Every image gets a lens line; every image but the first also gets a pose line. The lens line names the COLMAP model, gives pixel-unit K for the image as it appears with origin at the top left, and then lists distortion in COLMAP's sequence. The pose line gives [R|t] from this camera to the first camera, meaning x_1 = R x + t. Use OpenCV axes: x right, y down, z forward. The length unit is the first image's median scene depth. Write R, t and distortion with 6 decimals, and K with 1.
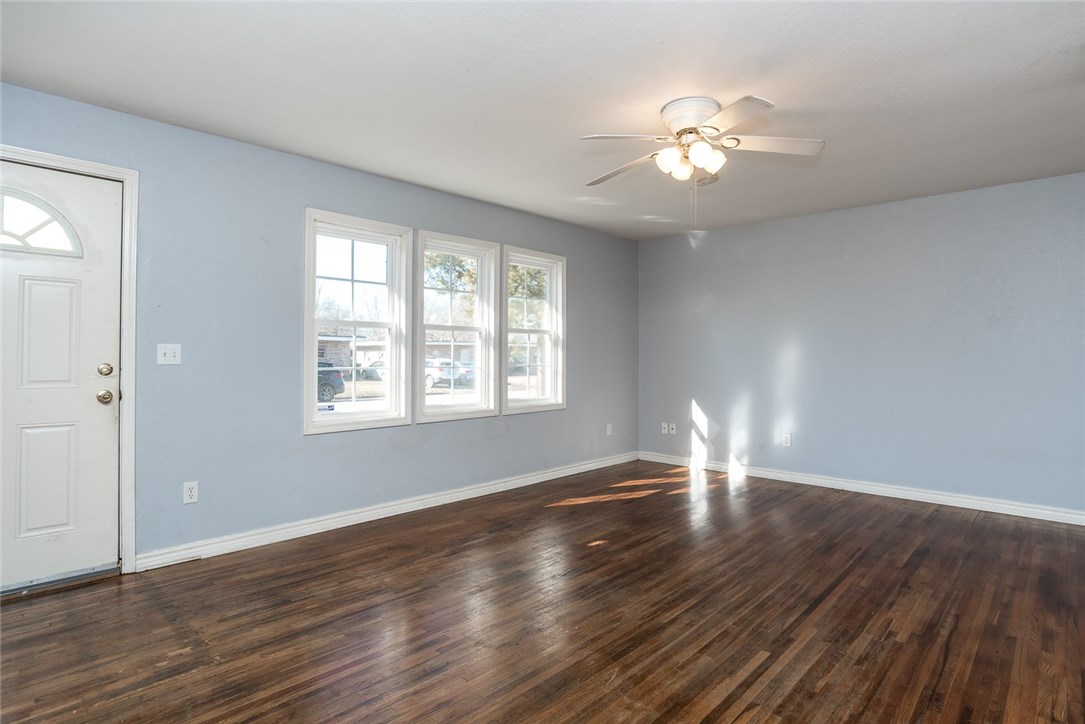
lens RADIAL K [[564.1, 0, 547.4], [0, 564.1, 357.5], [0, 0, 1]] dist [-0.053655, 0.016098]
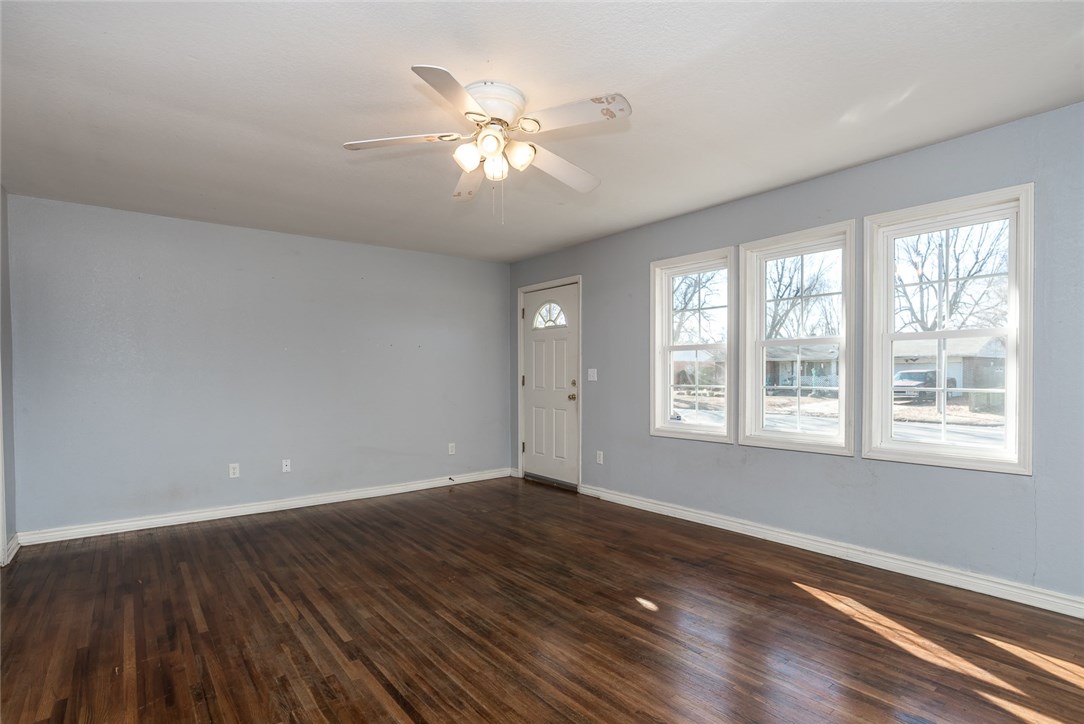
lens RADIAL K [[549.9, 0, 567.5], [0, 549.9, 382.1], [0, 0, 1]] dist [-0.001831, 0.001239]
pose [[-0.130785, 0.012820, -0.991328, 1.067554], [0.004091, 0.999915, 0.012391, -0.005179], [0.991402, -0.002435, -0.130827, 1.176527]]
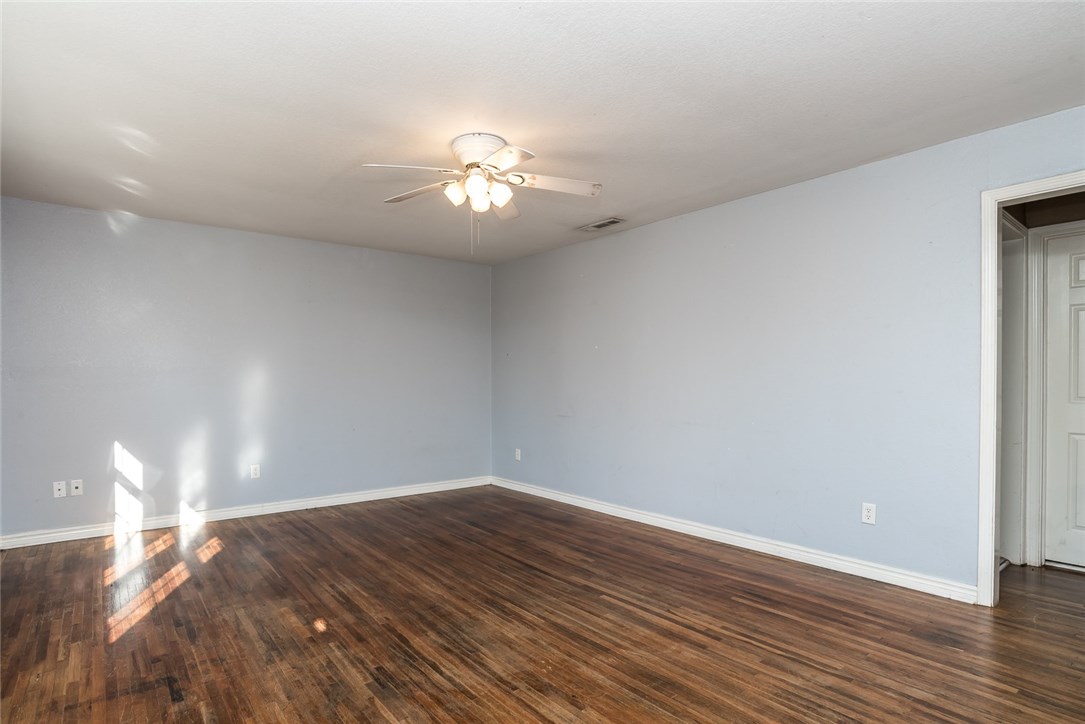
lens RADIAL K [[556.7, 0, 541.6], [0, 556.7, 383.3], [0, 0, 1]] dist [-0.053569, 0.024860]
pose [[0.135418, -0.008793, 0.990750, -0.728707], [0.004720, 0.999955, 0.008230, -0.006929], [-0.990777, 0.003562, 0.135454, 0.709696]]
